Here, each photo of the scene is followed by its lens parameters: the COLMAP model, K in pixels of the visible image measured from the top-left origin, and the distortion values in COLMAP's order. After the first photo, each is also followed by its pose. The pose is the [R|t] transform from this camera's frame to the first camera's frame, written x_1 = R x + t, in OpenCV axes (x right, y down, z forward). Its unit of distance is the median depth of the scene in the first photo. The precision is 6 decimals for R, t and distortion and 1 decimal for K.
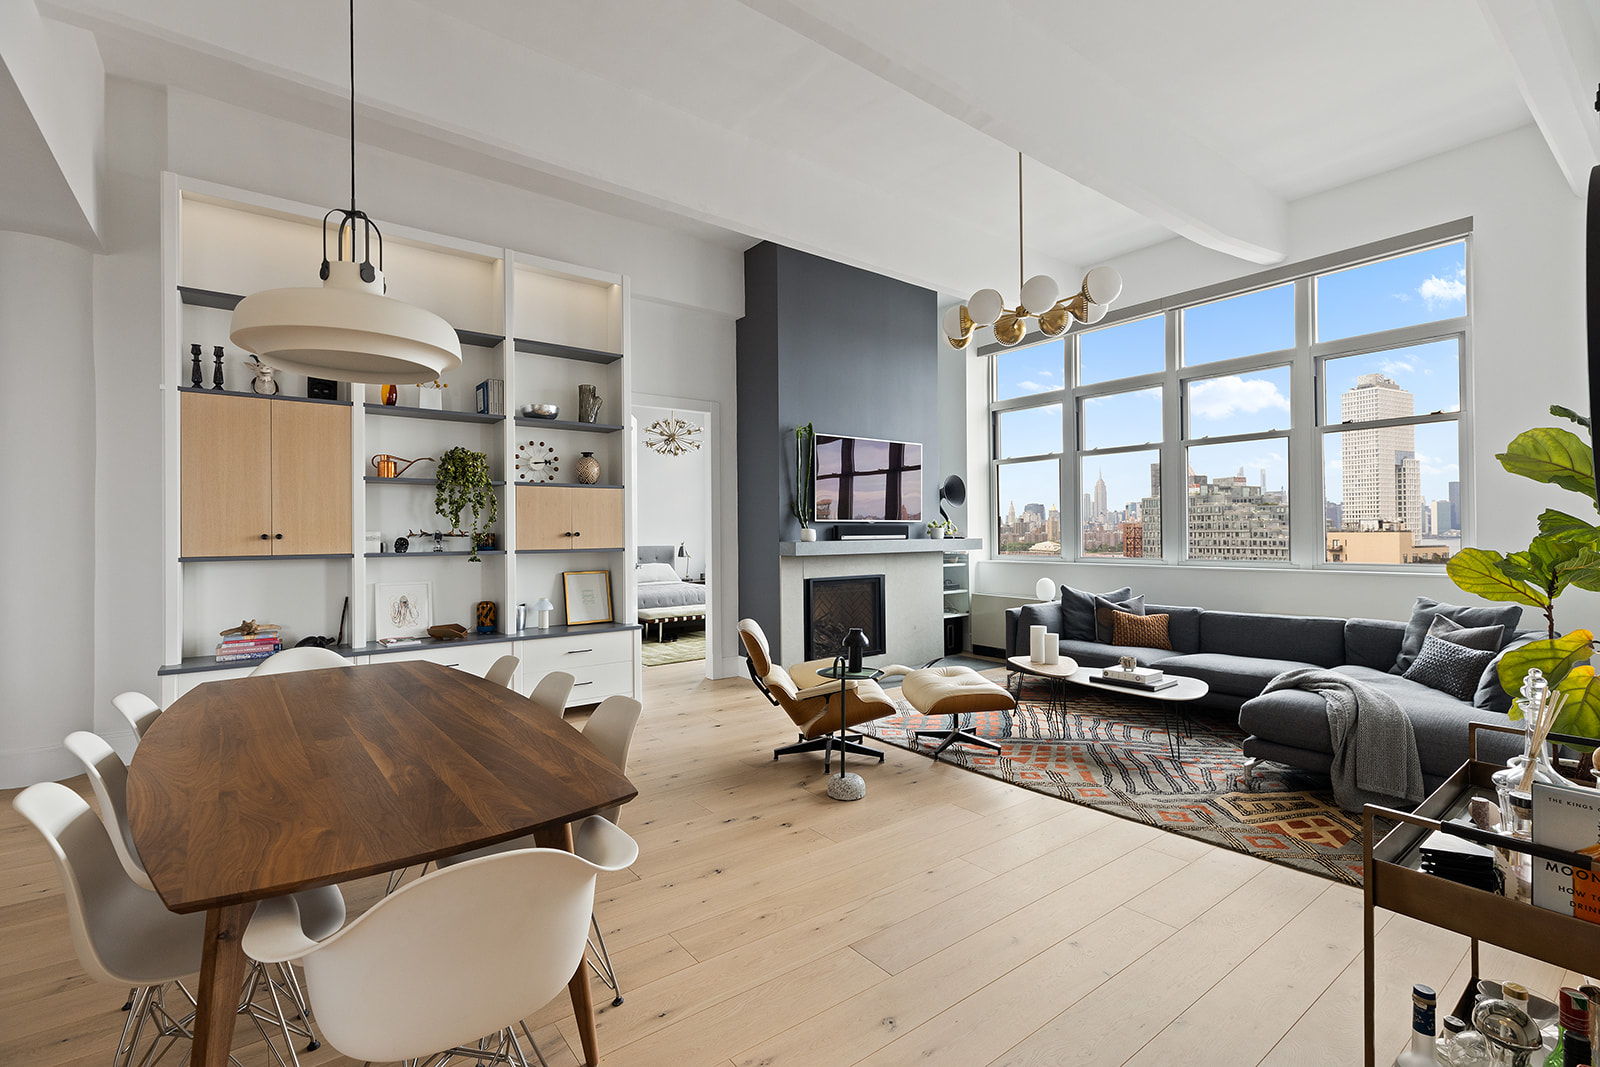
lens RADIAL K [[730.8, 0, 800.6], [0, 730.8, 532.3], [0, 0, 1]] dist [0.007630, 0.000038]
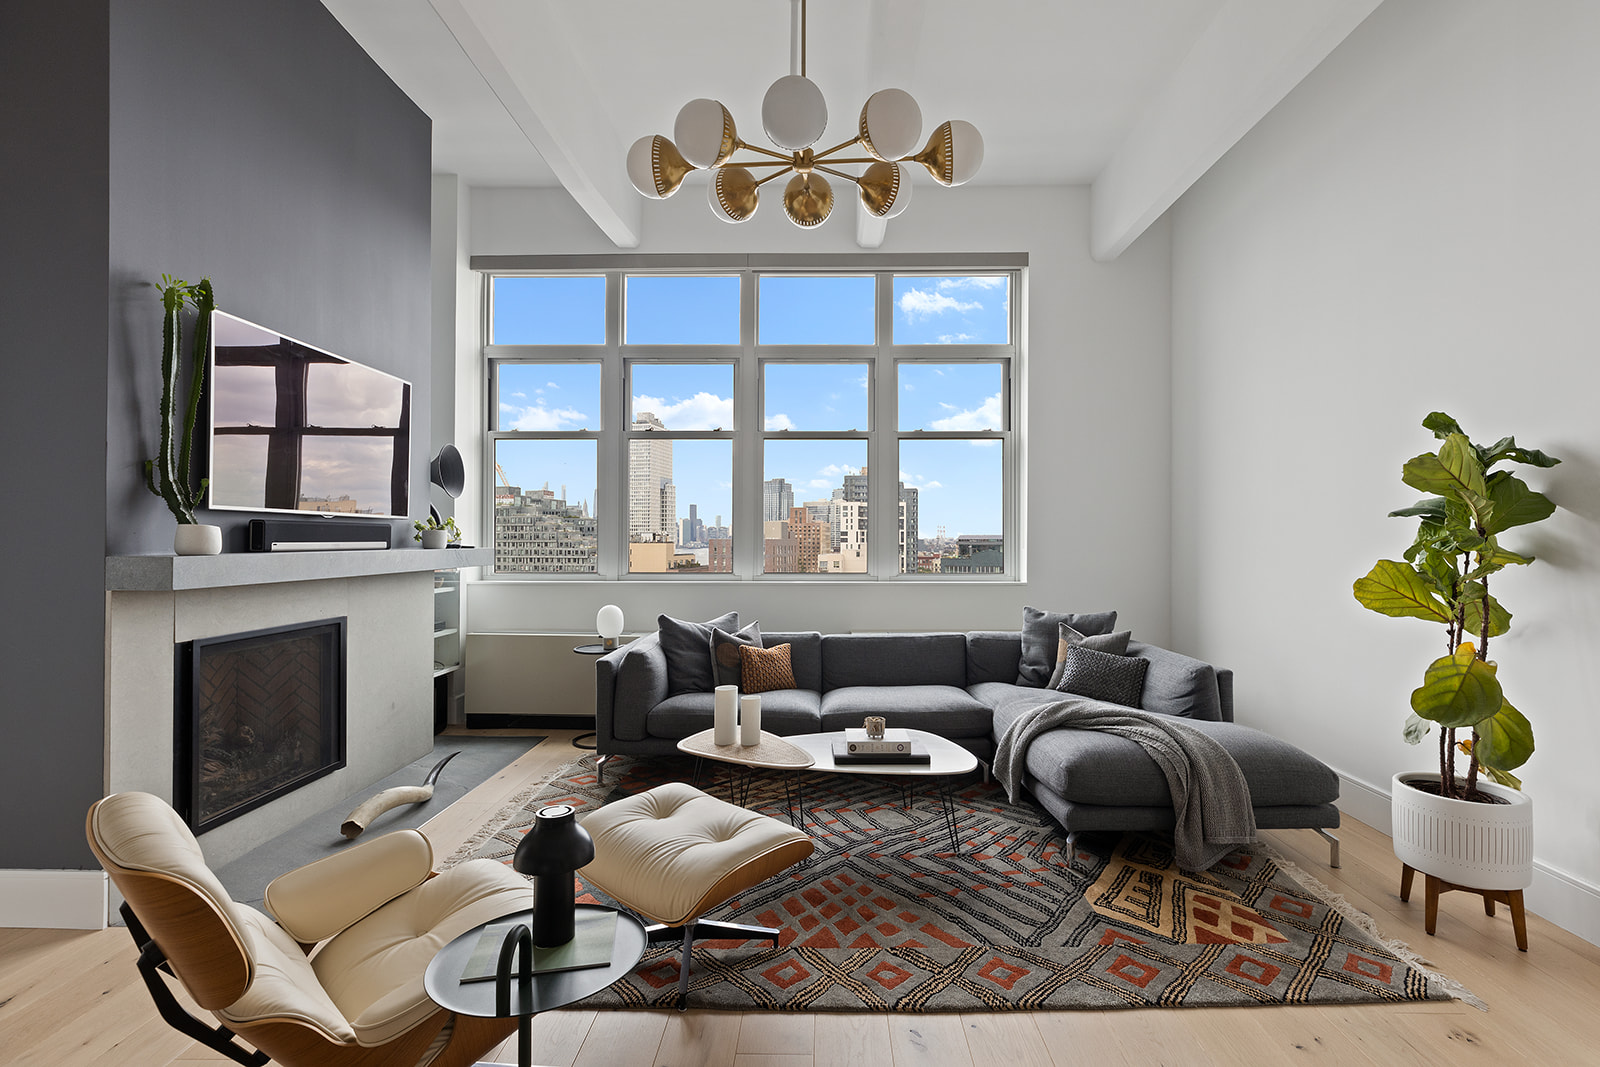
lens RADIAL K [[730.8, 0, 798.8], [0, 730.8, 535.3], [0, 0, 1]] dist [0.007630, 0.000038]
pose [[0.617257, 0.014623, 0.786626, -0.111268], [-0.007511, 0.999891, -0.012693, 0.003935], [-0.786726, 0.001927, 0.617300, 0.462769]]
